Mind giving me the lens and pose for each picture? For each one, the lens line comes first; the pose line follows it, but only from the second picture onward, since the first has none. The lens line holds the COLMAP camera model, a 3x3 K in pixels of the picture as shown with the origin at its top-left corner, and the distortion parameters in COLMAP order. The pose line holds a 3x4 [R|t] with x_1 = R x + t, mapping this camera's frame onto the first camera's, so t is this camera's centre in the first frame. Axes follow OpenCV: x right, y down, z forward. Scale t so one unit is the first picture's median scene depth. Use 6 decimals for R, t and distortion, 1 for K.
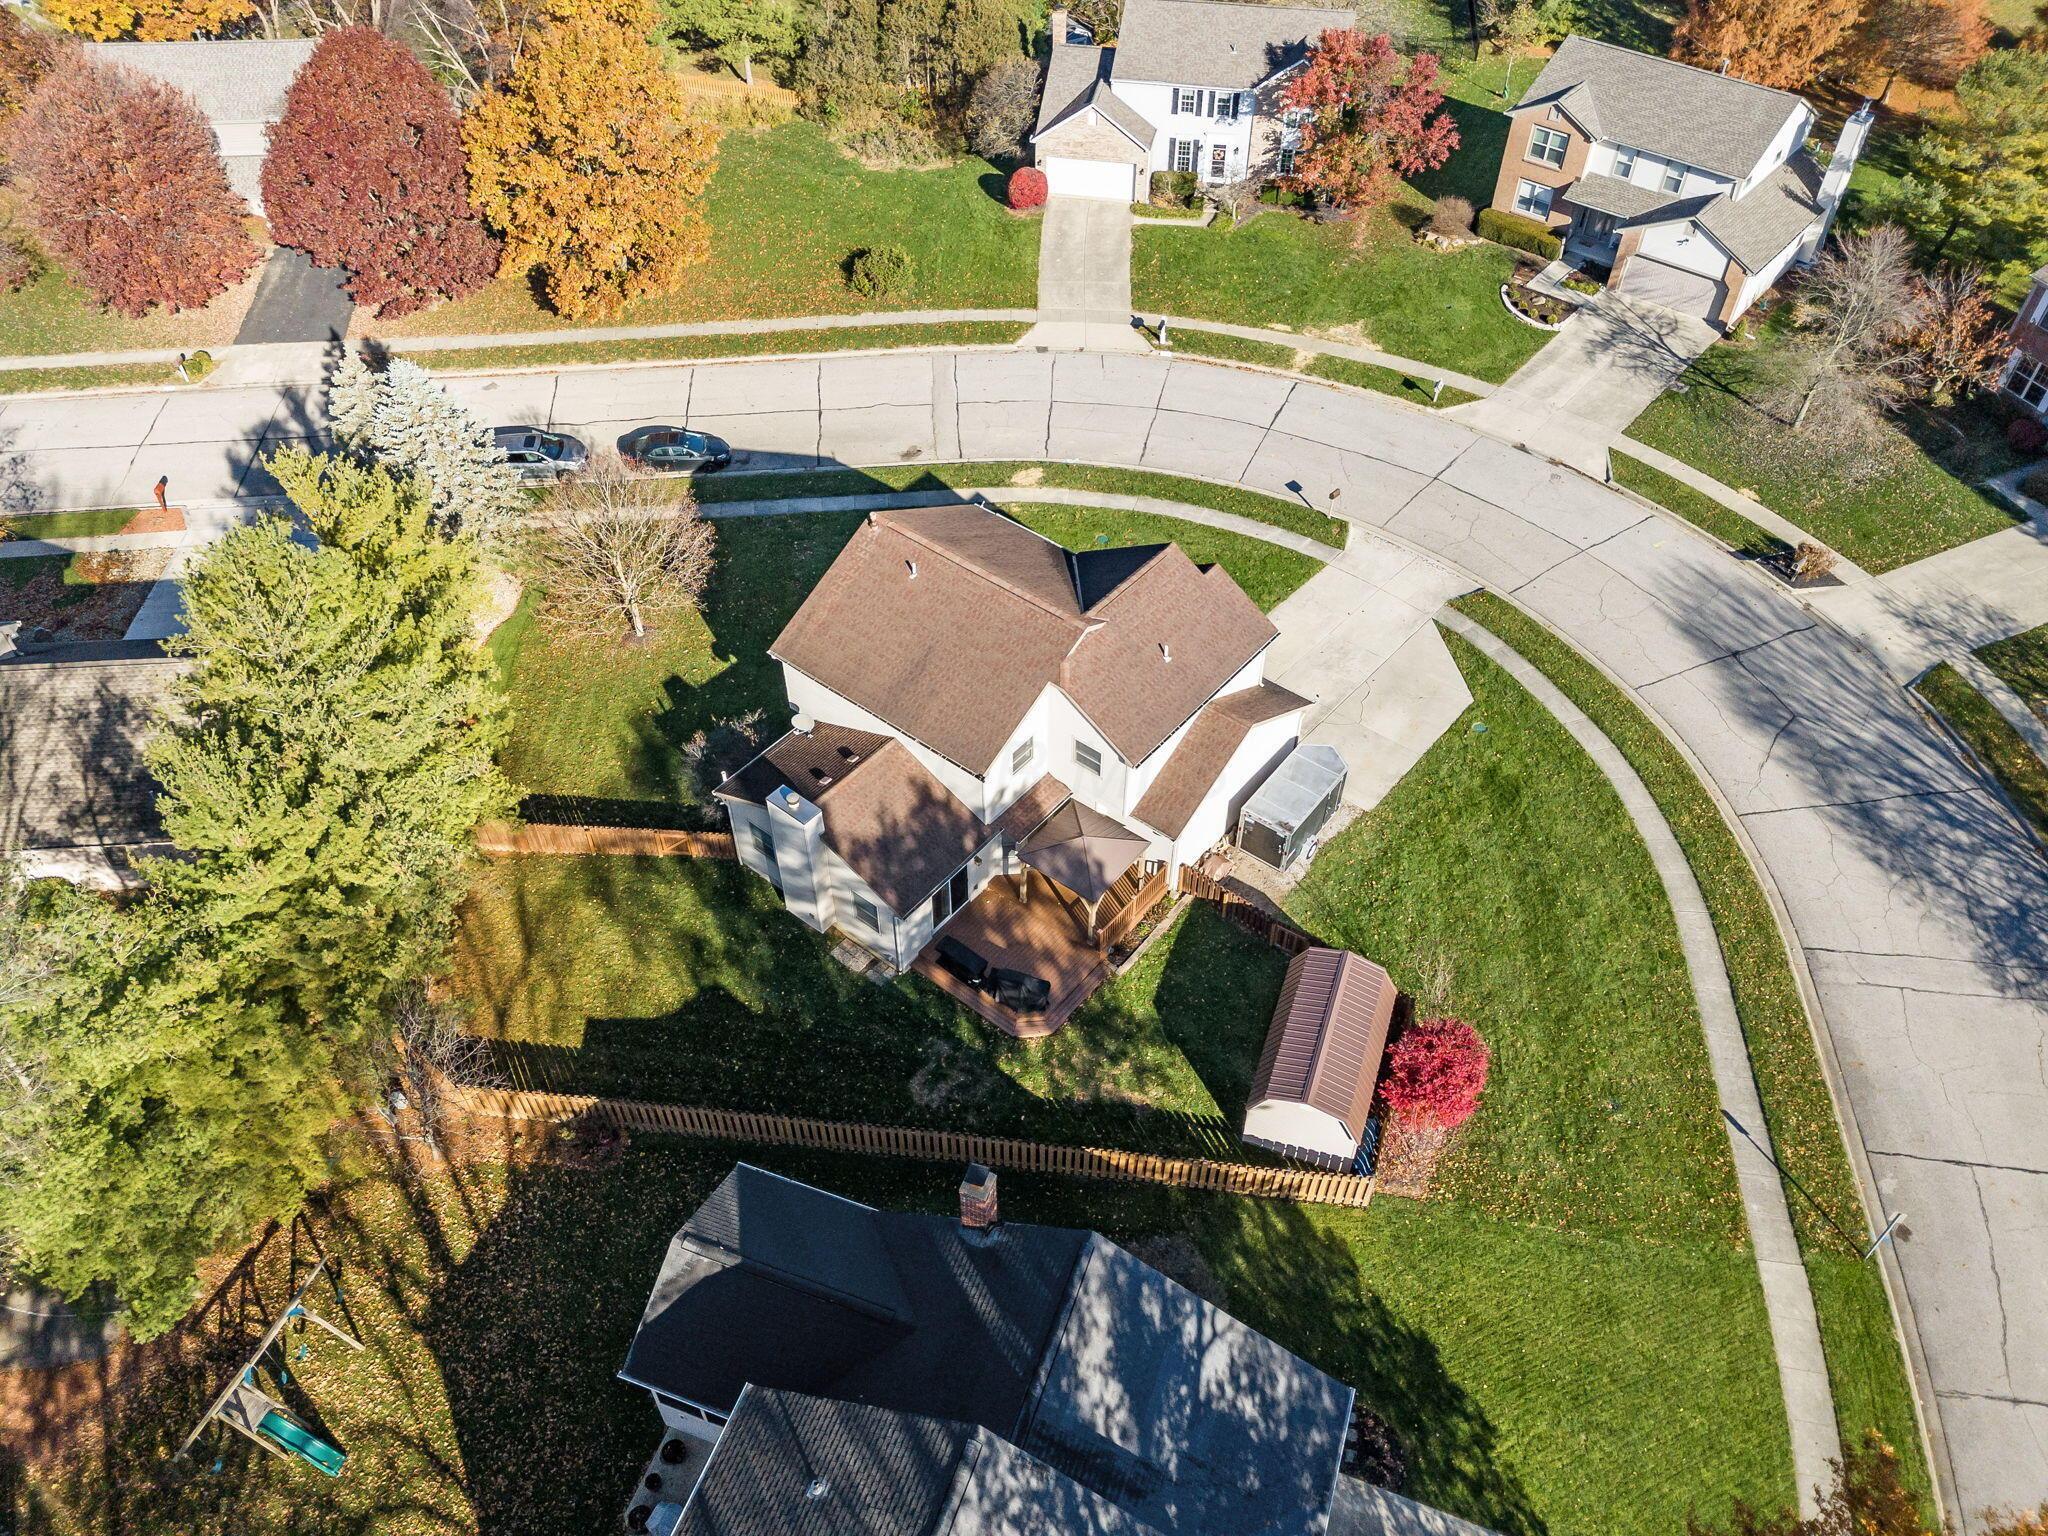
lens RADIAL K [[1514.6, 0, 1024.0], [0, 1514.6, 768.0], [0, 0, 1]] dist [0.065573, -0.047923]
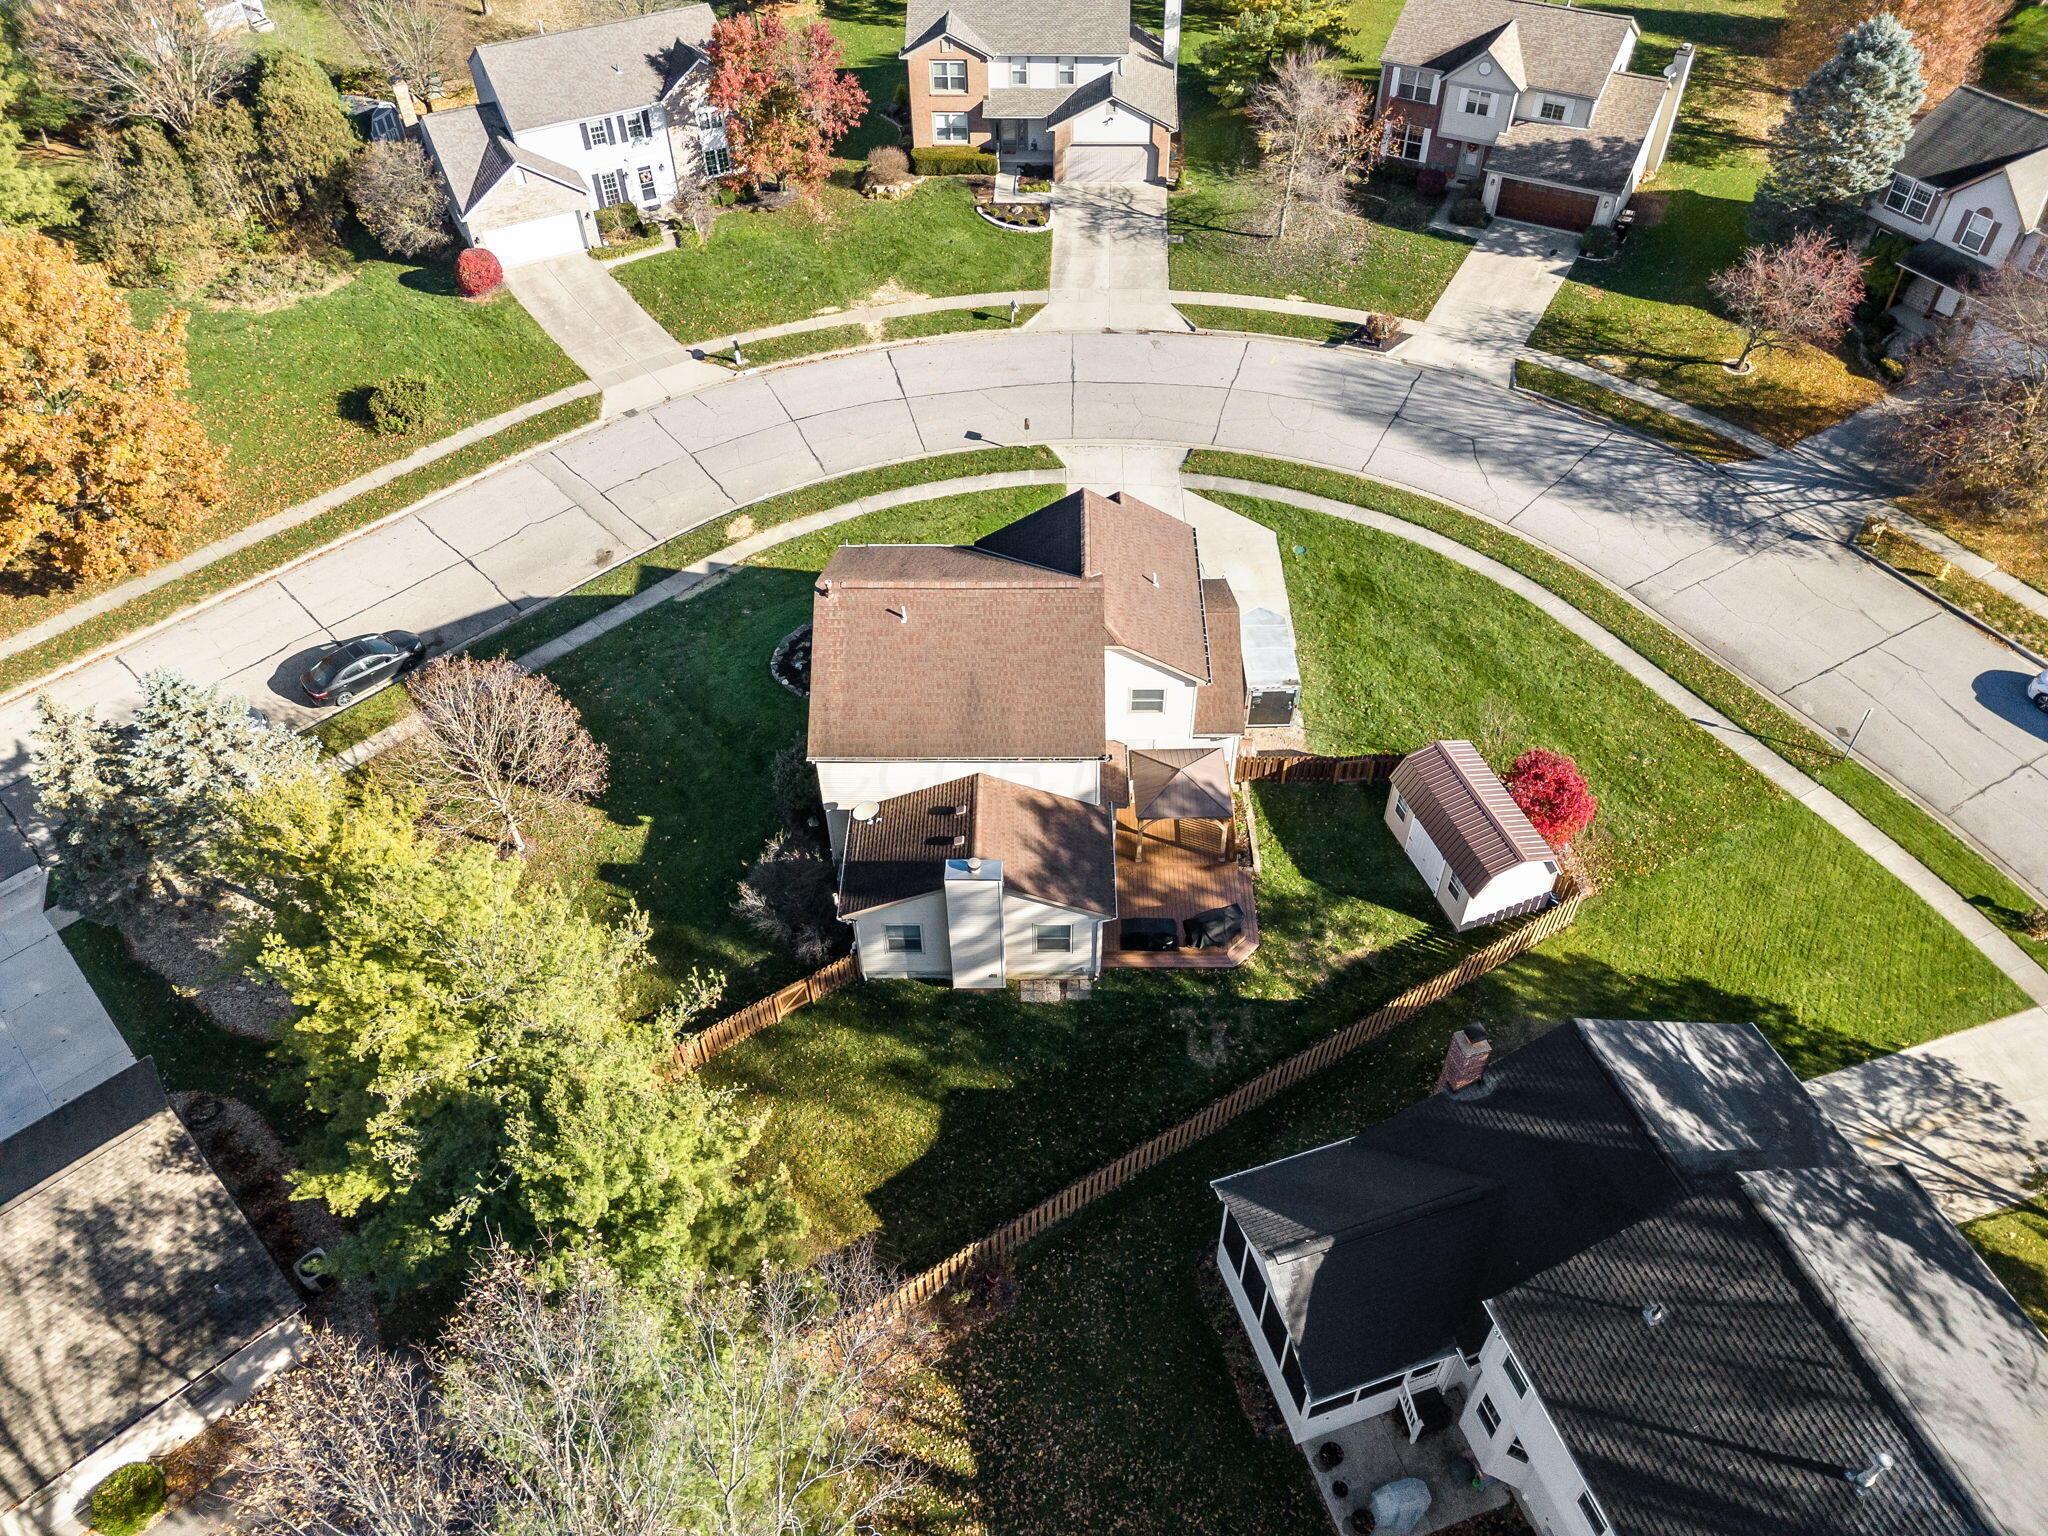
lens RADIAL K [[1514.6, 0, 1024.0], [0, 1514.6, 768.0], [0, 0, 1]] dist [0.065573, -0.047923]
pose [[0.781184, -0.457997, 0.424251, -0.338164], [0.457628, 0.882329, 0.109870, -0.083116], [-0.424650, 0.108321, 0.898854, 0.079656]]
